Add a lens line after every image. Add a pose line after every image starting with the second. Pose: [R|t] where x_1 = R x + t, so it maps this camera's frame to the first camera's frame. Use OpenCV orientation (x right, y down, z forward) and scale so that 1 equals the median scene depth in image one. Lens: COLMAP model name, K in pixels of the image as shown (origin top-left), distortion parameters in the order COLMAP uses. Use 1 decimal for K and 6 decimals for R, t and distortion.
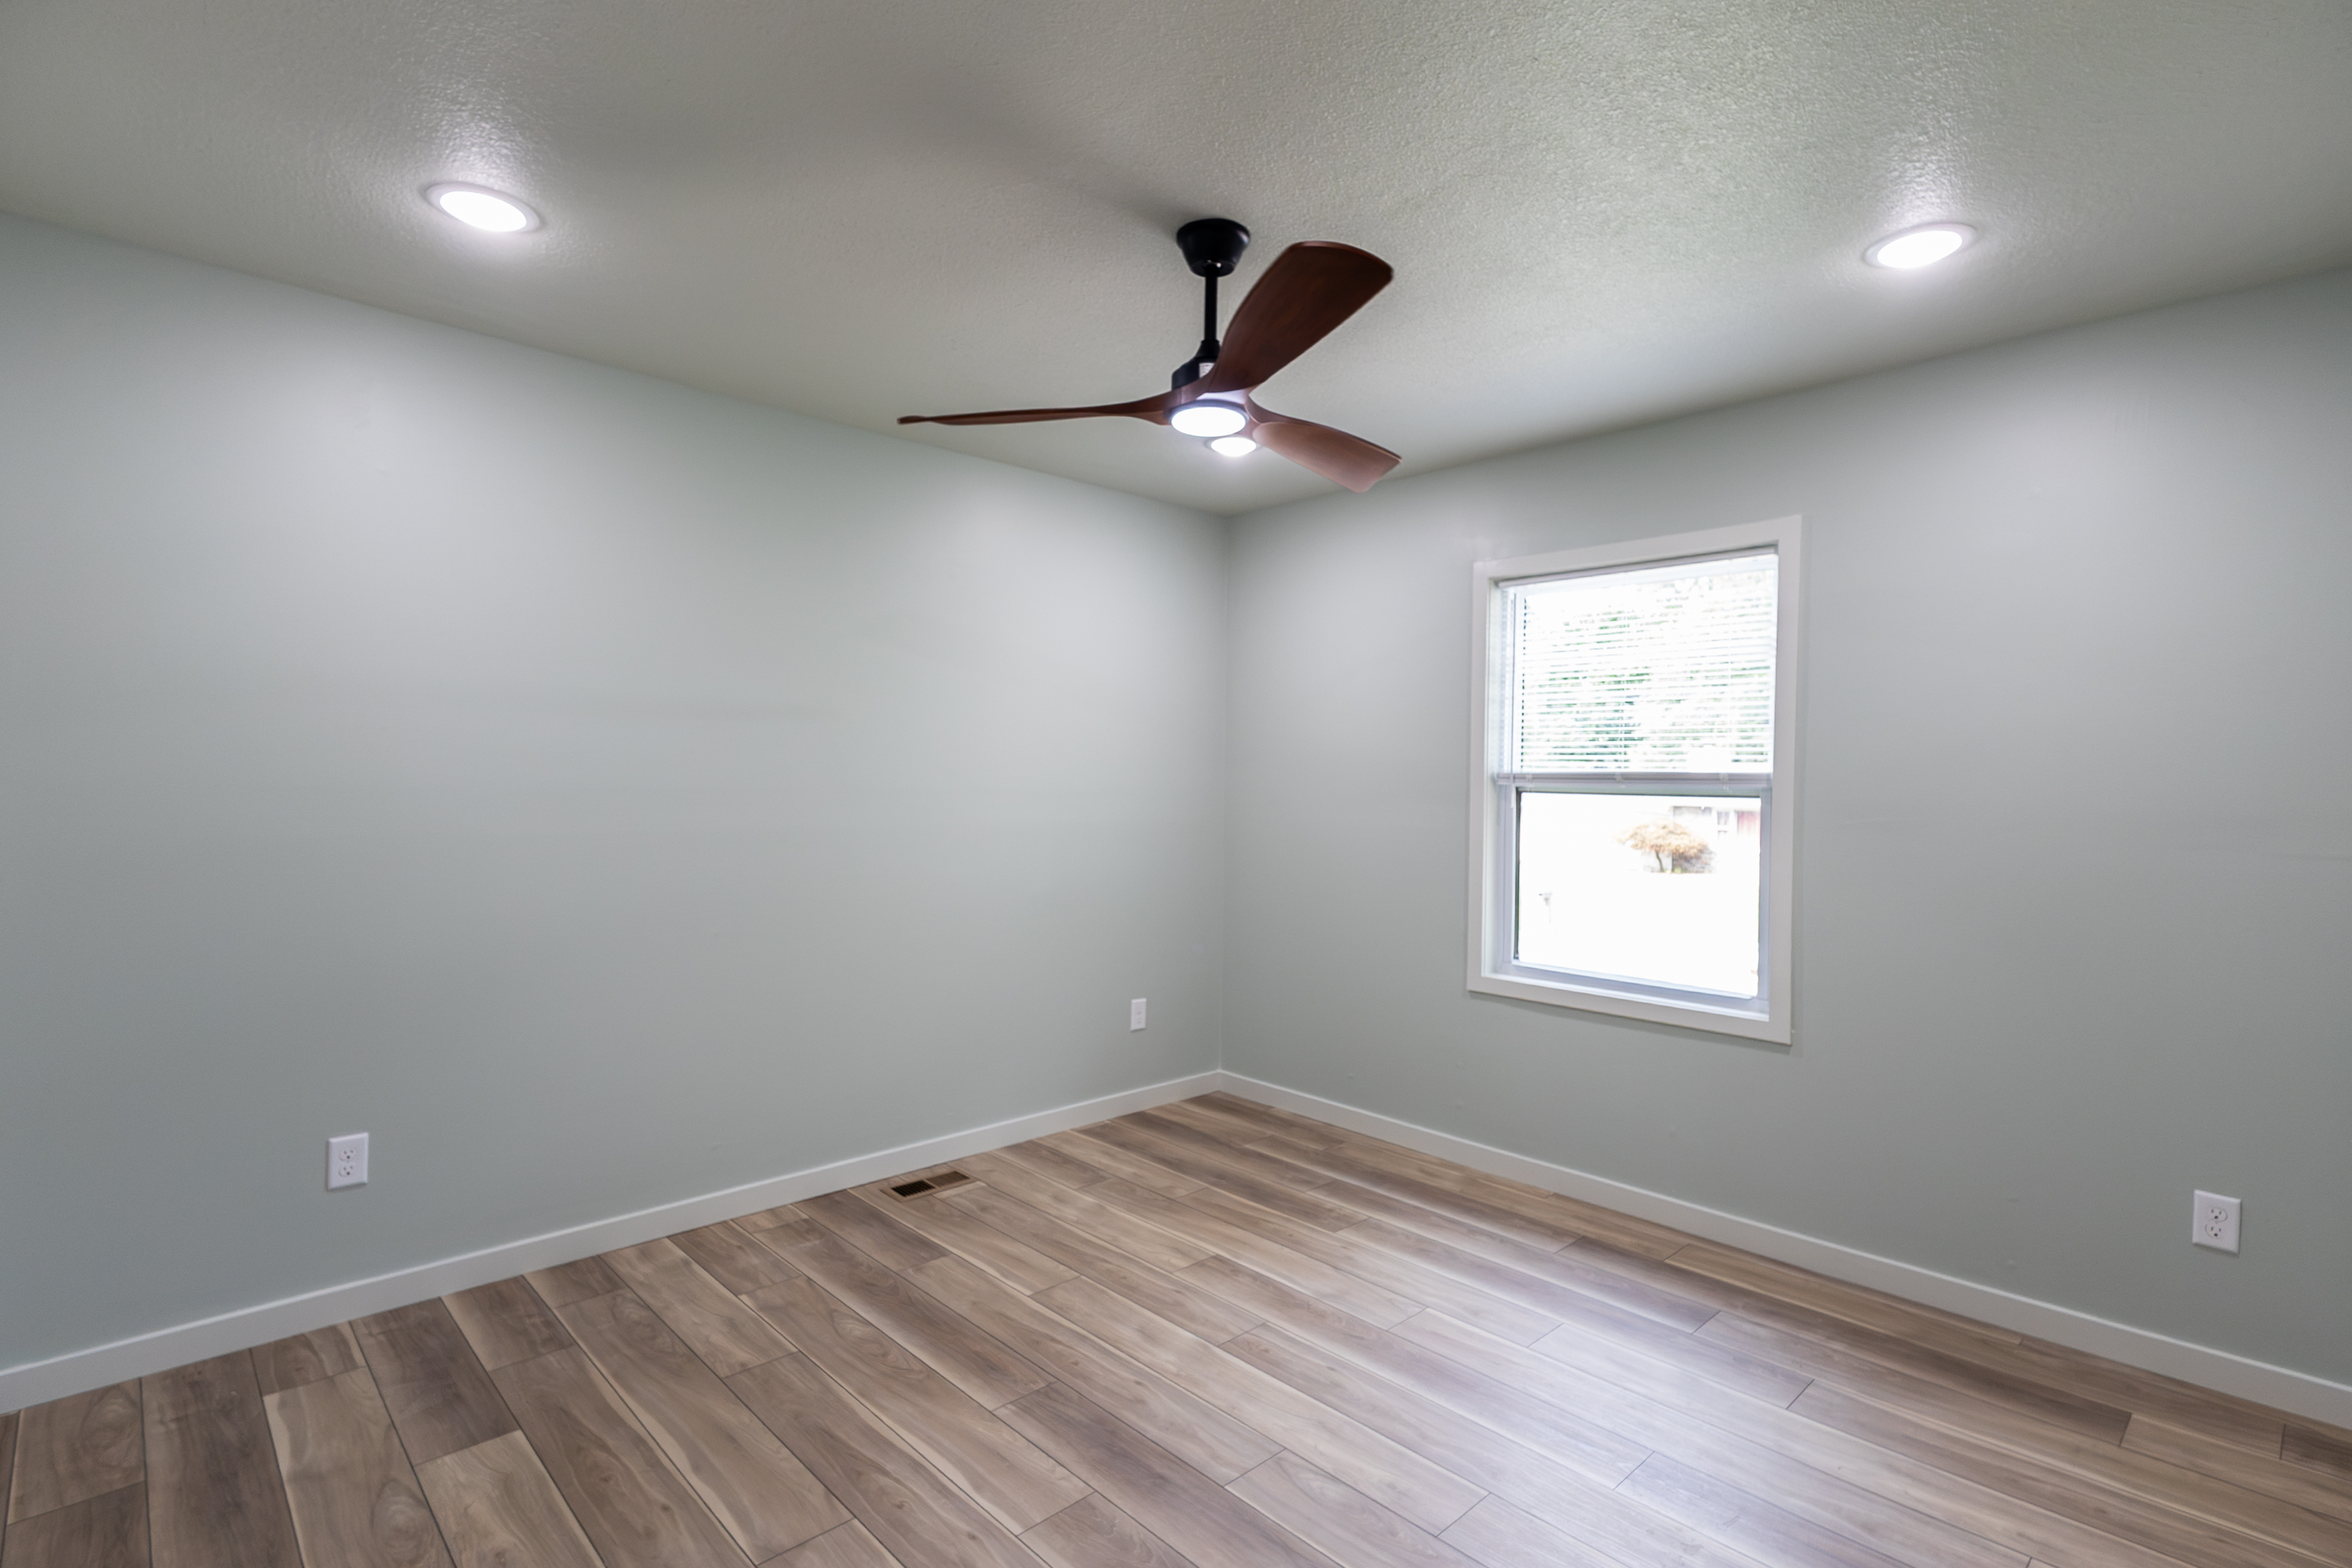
lens RADIAL K [[1084.1, 0, 1176.0], [0, 1084.1, 784.0], [0, 0, 1]] dist [0.031687, 0.000097]
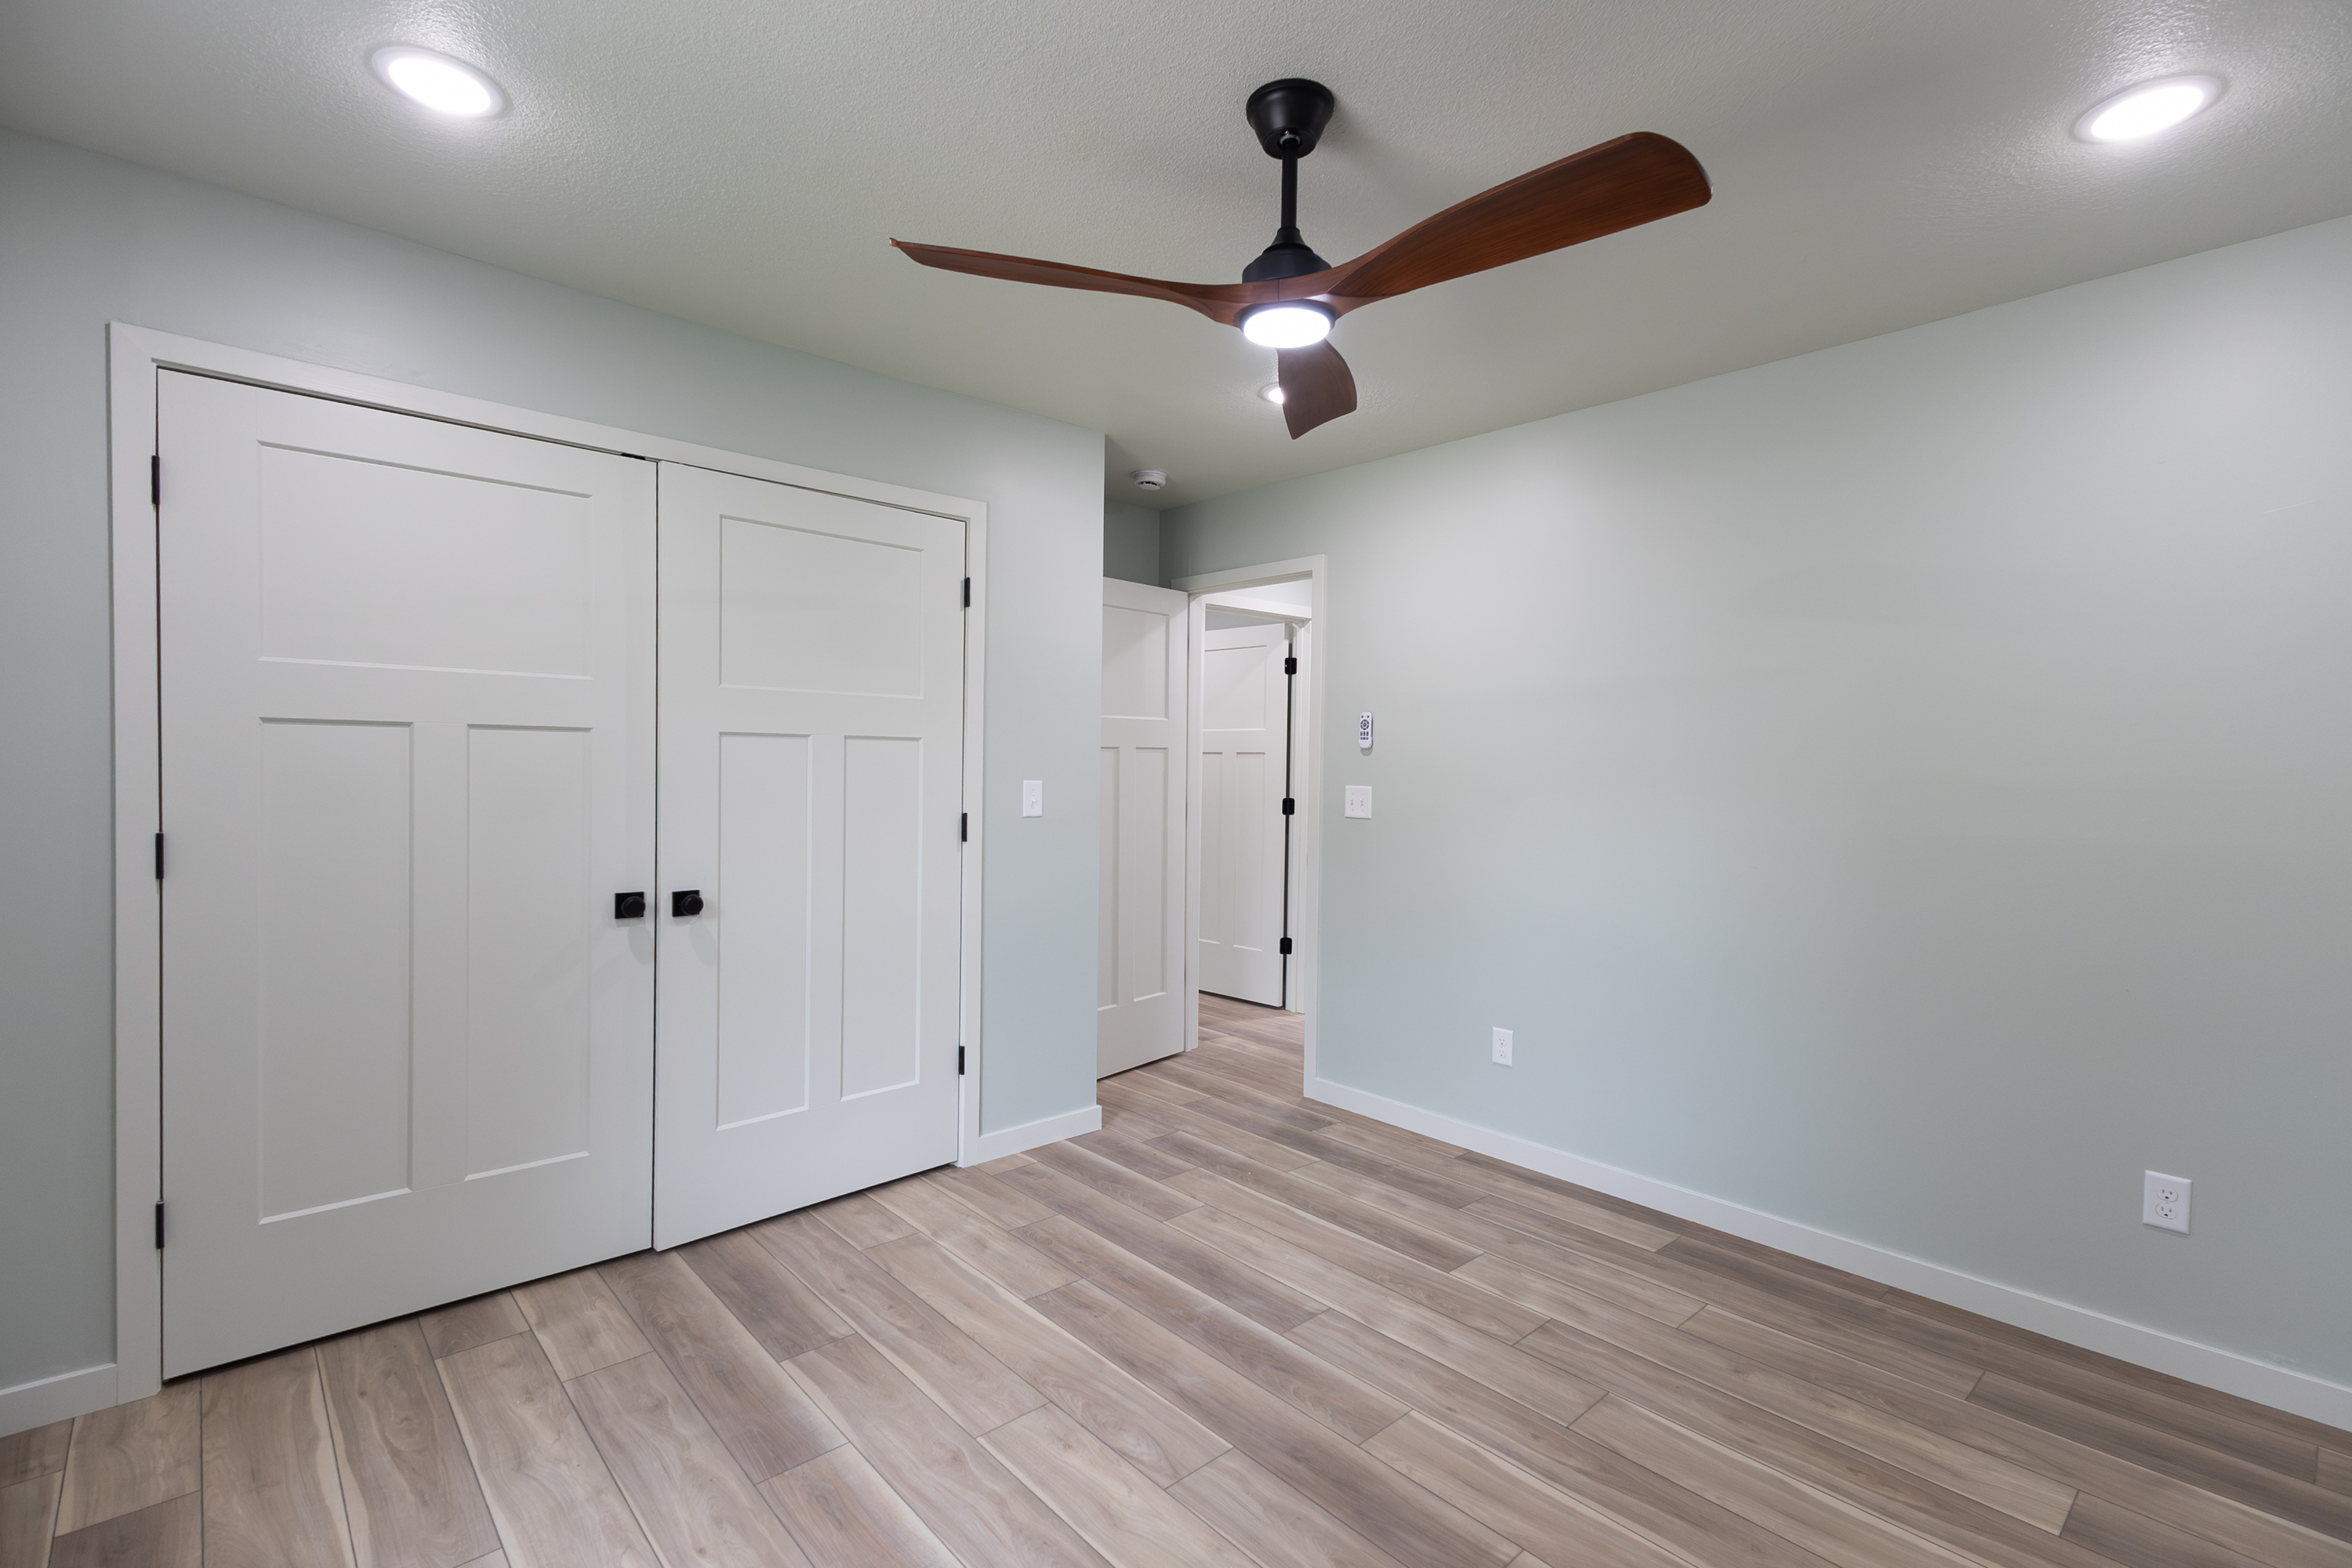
lens RADIAL K [[1084.1, 0, 1176.0], [0, 1084.1, 784.0], [0, 0, 1]] dist [0.031687, 0.000097]
pose [[-0.999388, -0.027774, 0.021258, 0.089519], [-0.027353, 0.999429, 0.019834, 0.006043], [-0.021797, 0.019240, -0.999577, 1.944044]]
